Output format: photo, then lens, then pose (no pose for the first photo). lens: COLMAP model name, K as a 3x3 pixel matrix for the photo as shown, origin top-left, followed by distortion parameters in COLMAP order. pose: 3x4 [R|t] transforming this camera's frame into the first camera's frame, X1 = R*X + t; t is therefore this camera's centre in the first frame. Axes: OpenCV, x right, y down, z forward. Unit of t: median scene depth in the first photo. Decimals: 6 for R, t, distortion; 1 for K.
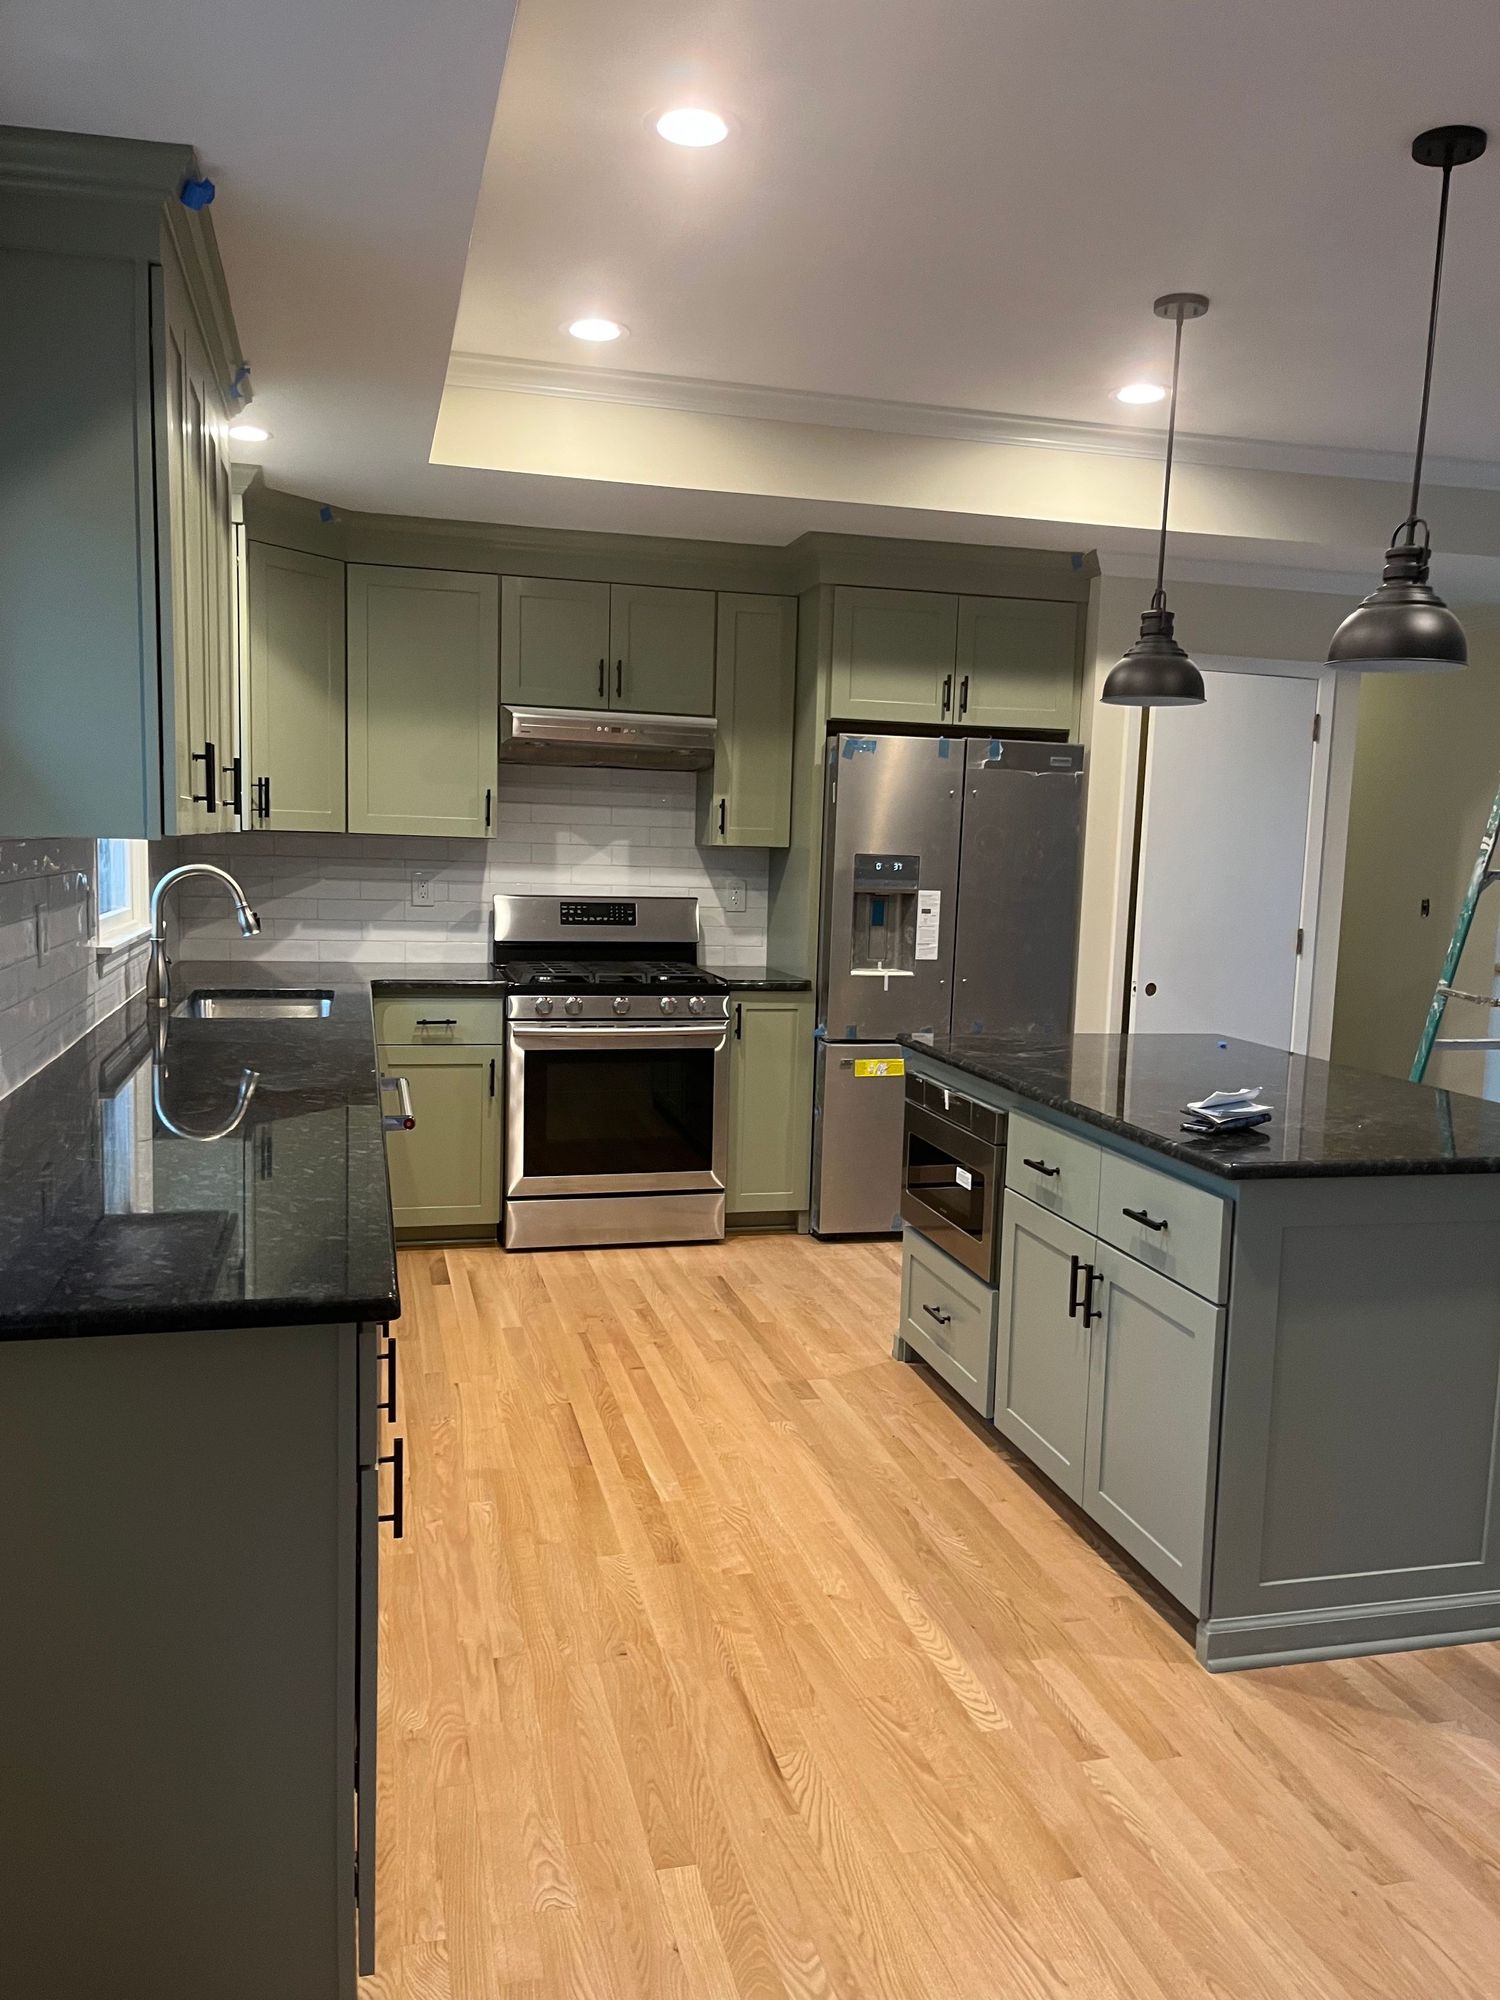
lens RADIAL K [[1488.2, 0, 750.0], [0, 1488.2, 1000.0], [0, 0, 1]] dist [0.030182, -0.006039]
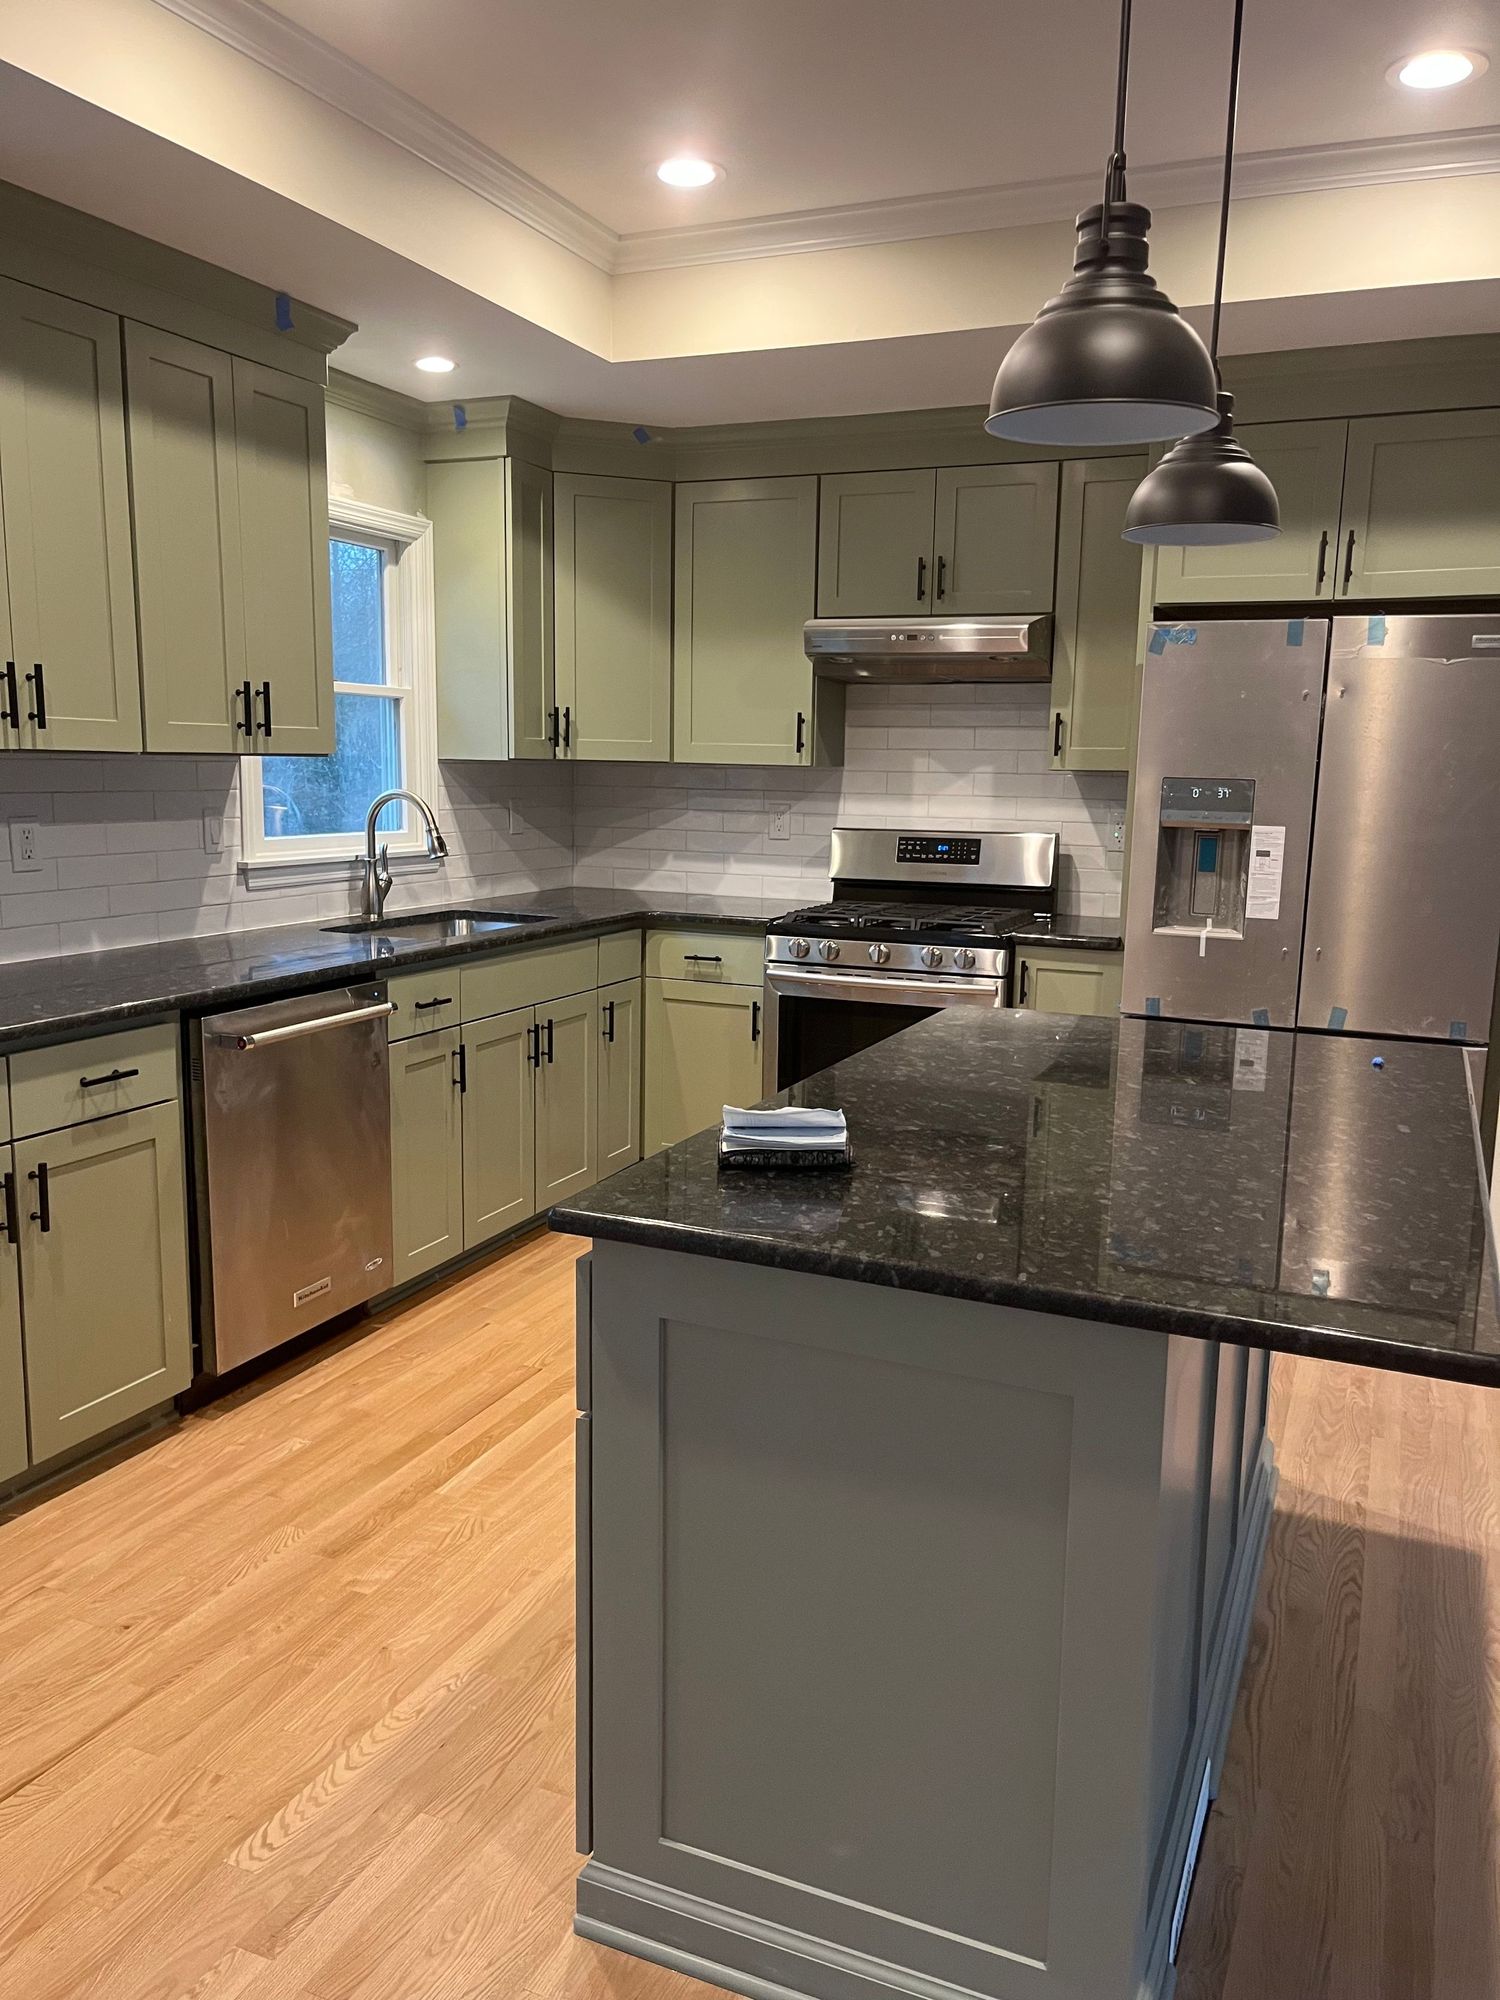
lens RADIAL K [[1488.2, 0, 750.0], [0, 1488.2, 1000.0], [0, 0, 1]] dist [0.030182, -0.006039]
pose [[0.795820, 0.080136, -0.600207, 0.369810], [-0.058899, 0.996748, 0.054985, -0.012268], [0.602662, -0.008406, 0.797953, 0.241752]]
